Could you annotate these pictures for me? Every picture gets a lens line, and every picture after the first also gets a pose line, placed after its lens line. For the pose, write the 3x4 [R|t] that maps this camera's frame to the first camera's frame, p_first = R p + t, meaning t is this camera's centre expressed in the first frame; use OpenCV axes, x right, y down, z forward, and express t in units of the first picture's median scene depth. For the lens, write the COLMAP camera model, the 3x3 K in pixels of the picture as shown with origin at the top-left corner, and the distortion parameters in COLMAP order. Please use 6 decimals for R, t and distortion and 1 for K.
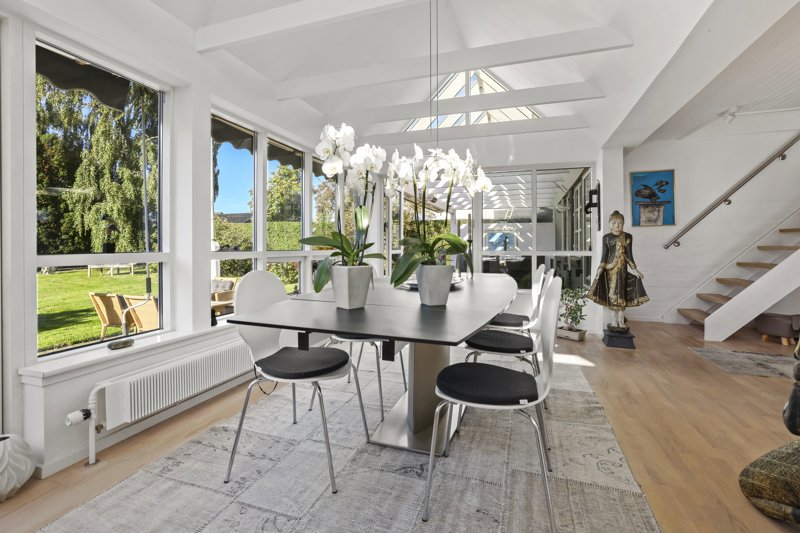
lens RADIAL K [[371.5, 0, 392.4], [0, 371.5, 249.1], [0, 0, 1]] dist [-0.018346, 0.001722]
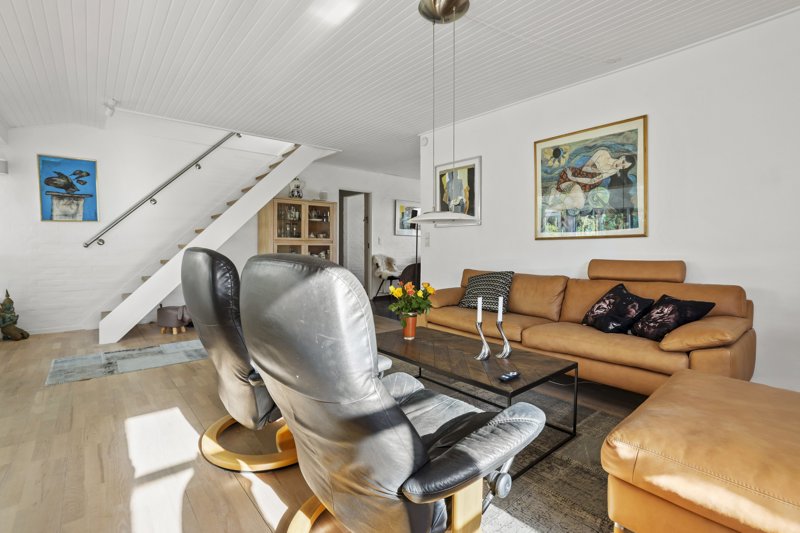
lens RADIAL K [[371.5, 0, 399.2], [0, 371.5, 253.0], [0, 0, 1]] dist [-0.018346, 0.001722]
pose [[0.515044, -0.019604, 0.856940, 0.369367], [0.009195, 0.999807, 0.017345, 0.004480], [-0.857115, -0.001054, 0.515125, -0.115950]]
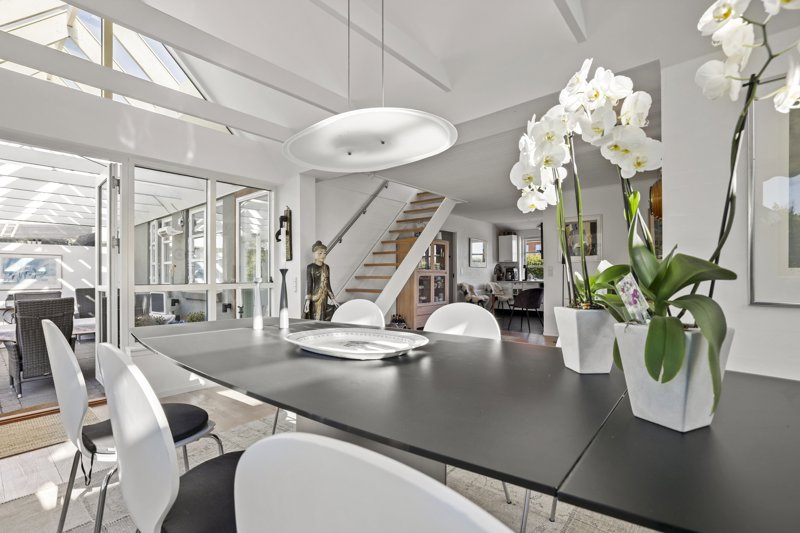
lens RADIAL K [[371.5, 0, 402.0], [0, 371.5, 274.1], [0, 0, 1]] dist [-0.018346, 0.001722]
pose [[0.365556, -0.002528, 0.930786, -0.164801], [0.015245, 0.999878, -0.003271, -0.006909], [-0.930664, 0.015386, 0.365550, 0.309547]]
